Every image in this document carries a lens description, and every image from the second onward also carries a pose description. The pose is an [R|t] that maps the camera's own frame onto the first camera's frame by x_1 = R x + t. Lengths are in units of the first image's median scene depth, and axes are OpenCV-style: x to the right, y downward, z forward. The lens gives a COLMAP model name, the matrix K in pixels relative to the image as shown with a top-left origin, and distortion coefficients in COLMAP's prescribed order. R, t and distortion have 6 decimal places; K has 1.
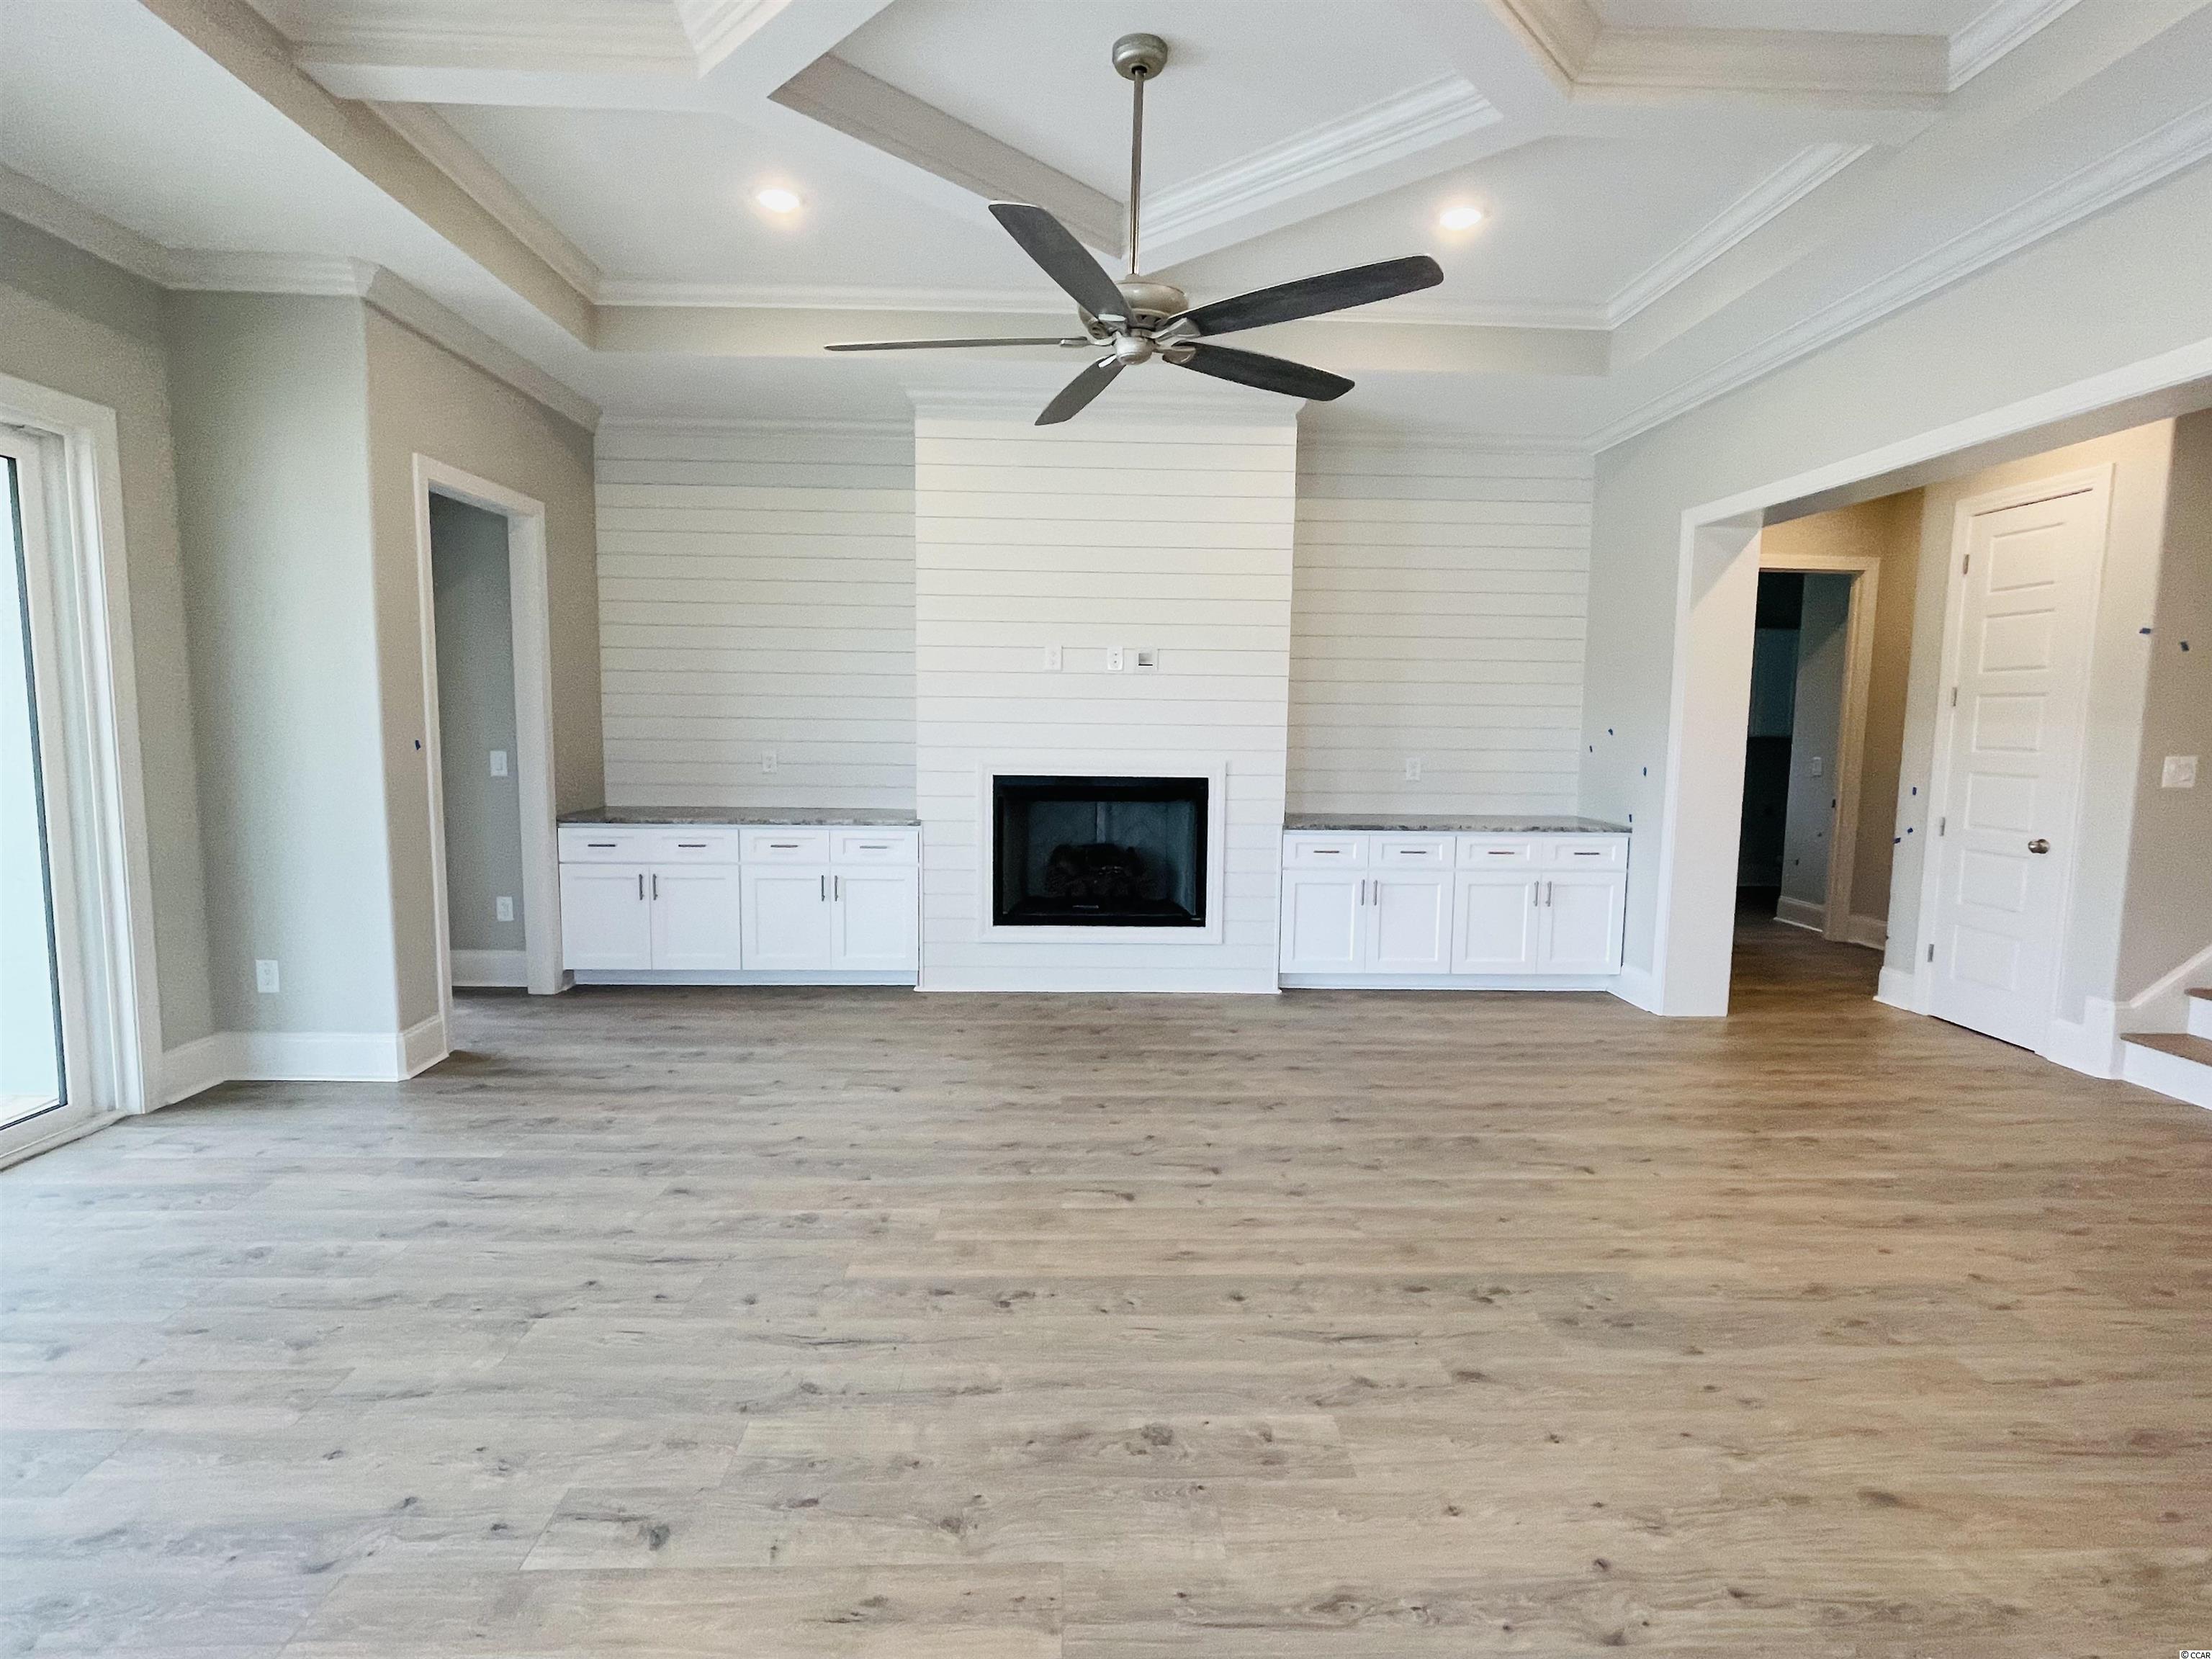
lens RADIAL K [[1076.2, 0, 1123.2], [0, 1076.2, 819.2], [0, 0, 1]] dist [-0.004151, 0.000906]
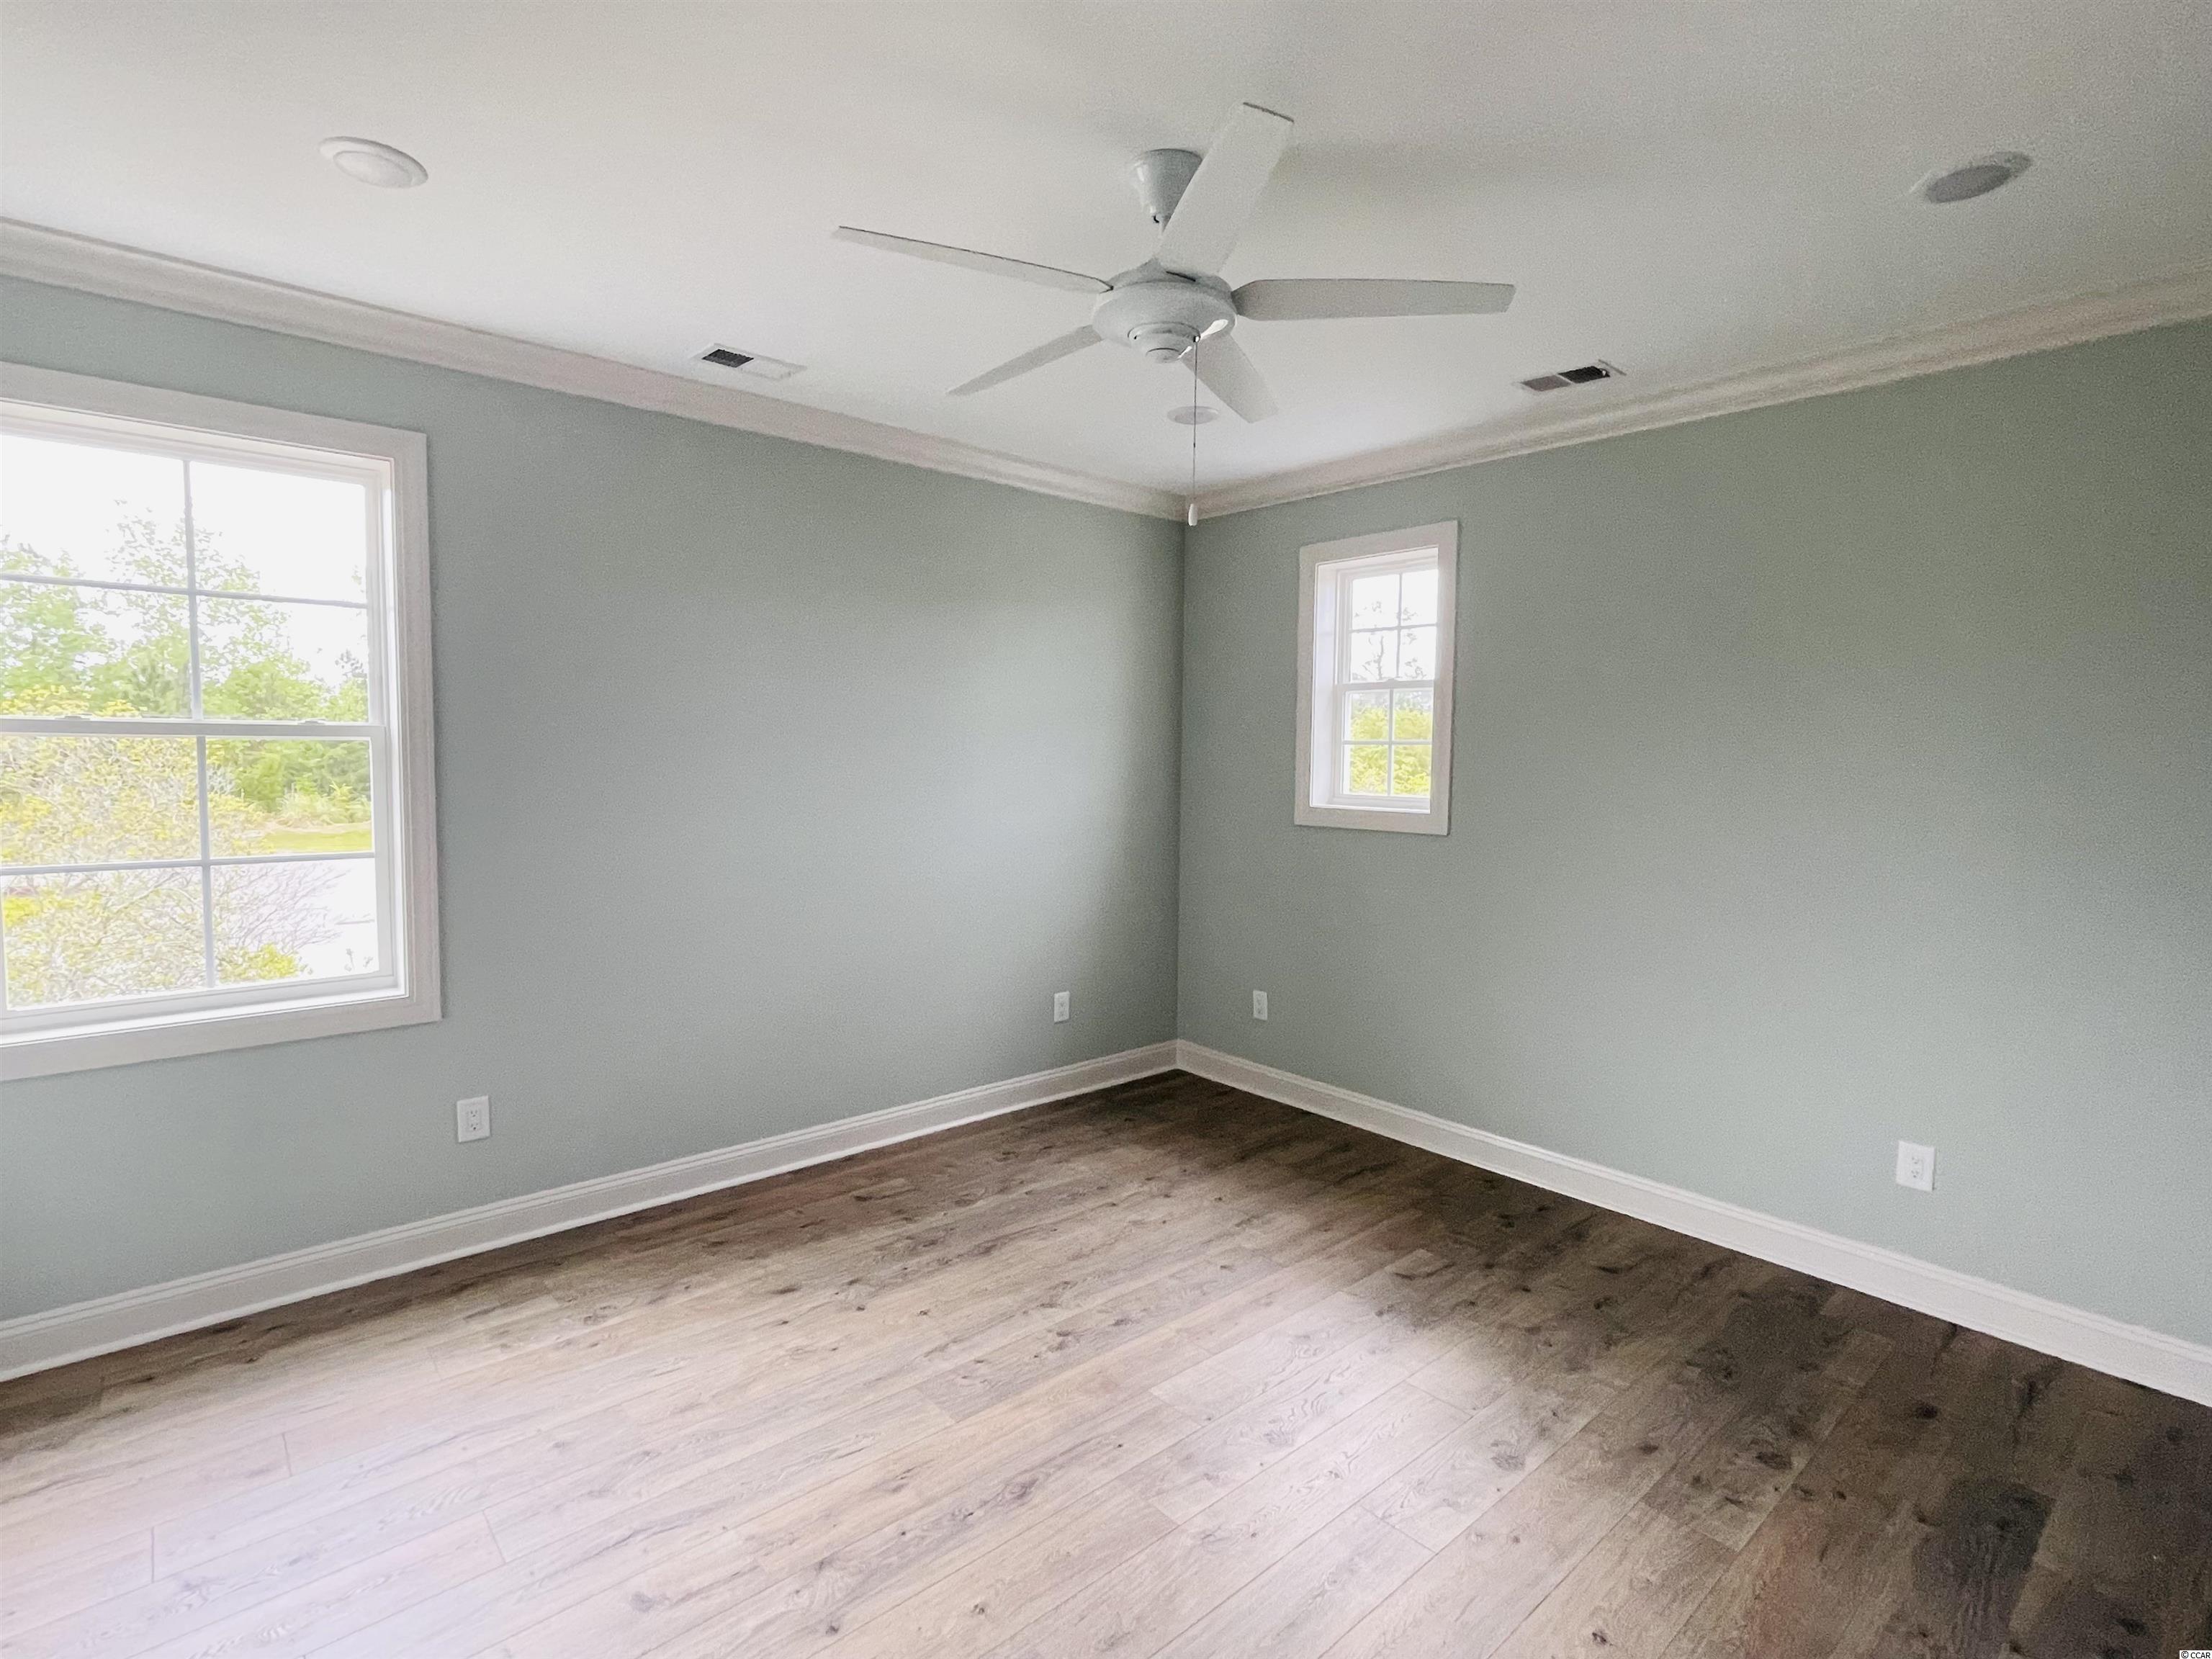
lens RADIAL K [[1076.2, 0, 1098.8], [0, 1076.2, 838.8], [0, 0, 1]] dist [-0.004151, 0.000906]
pose [[-0.758904, 0.034485, -0.650289, 0.942621], [-0.074308, 0.987488, 0.139086, -0.221549], [0.646949, 0.153875, -0.746846, 1.905670]]
